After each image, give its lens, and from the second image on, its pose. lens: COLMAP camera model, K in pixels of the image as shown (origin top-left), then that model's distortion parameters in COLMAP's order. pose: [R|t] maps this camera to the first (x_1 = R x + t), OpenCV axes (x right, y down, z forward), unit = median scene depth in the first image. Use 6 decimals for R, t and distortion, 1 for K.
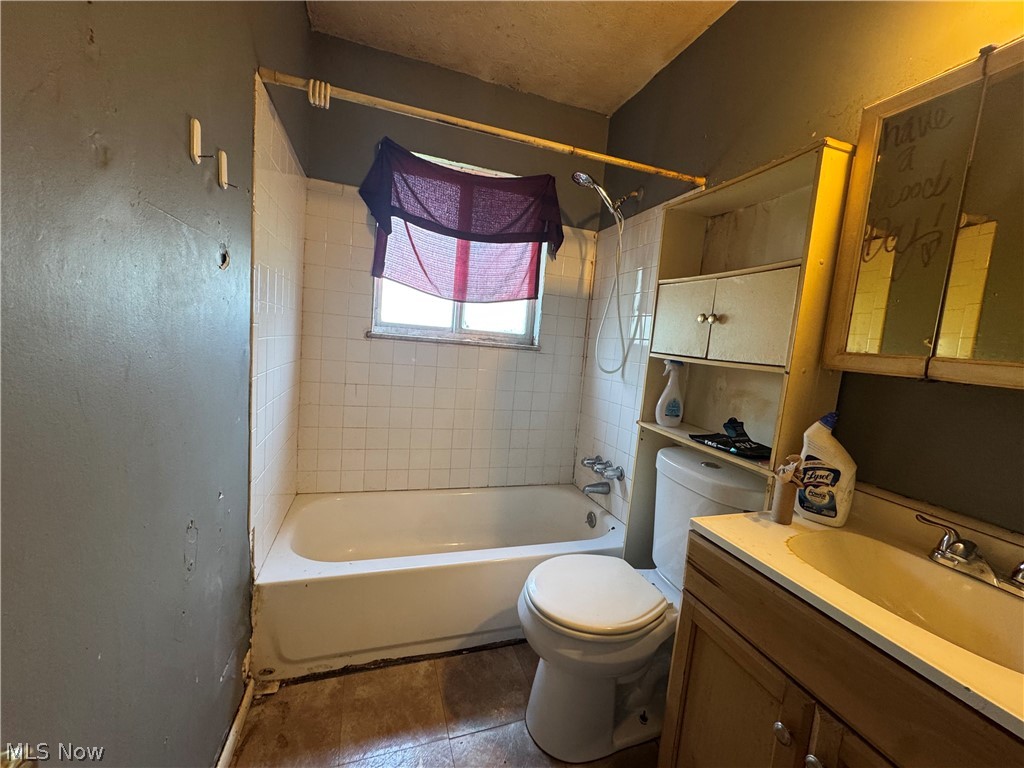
lens RADIAL K [[408.3, 0, 514.7], [0, 408.3, 384.2], [0, 0, 1]] dist [-0.001798, -0.000532]
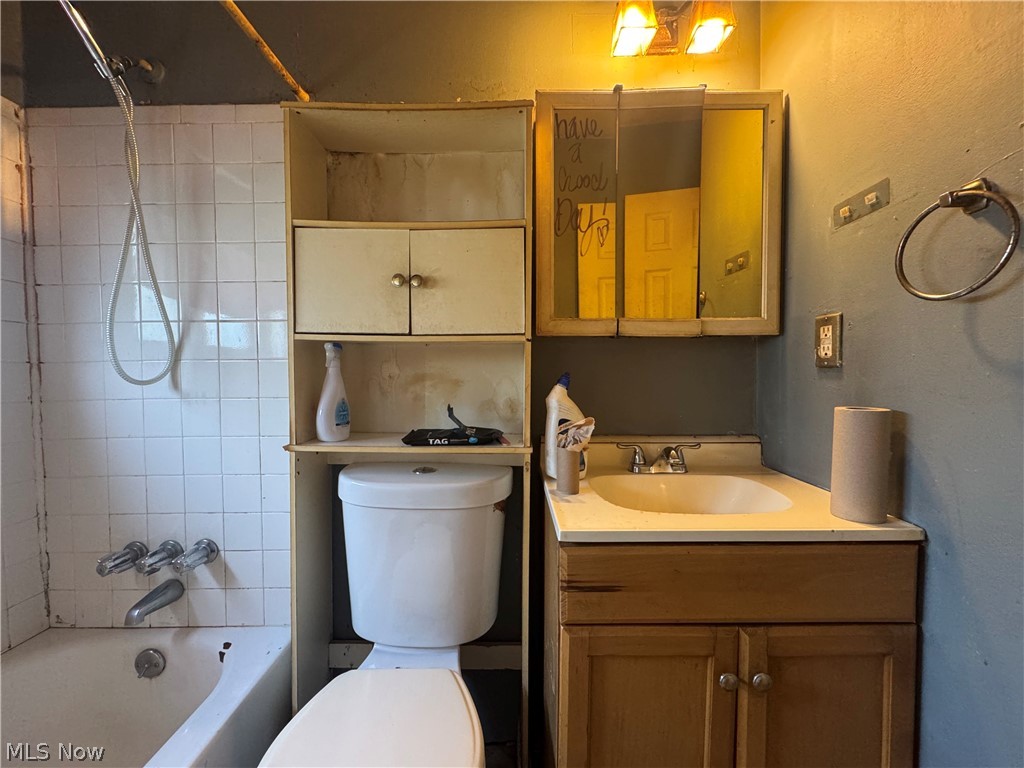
lens RADIAL K [[408.3, 0, 512.6], [0, 408.3, 382.8], [0, 0, 1]] dist [-0.001798, -0.000532]
pose [[0.318617, -0.114309, 0.940966, -0.166235], [0.135694, 0.987978, 0.074073, -0.003684], [-0.938121, 0.104083, 0.330297, 0.498661]]
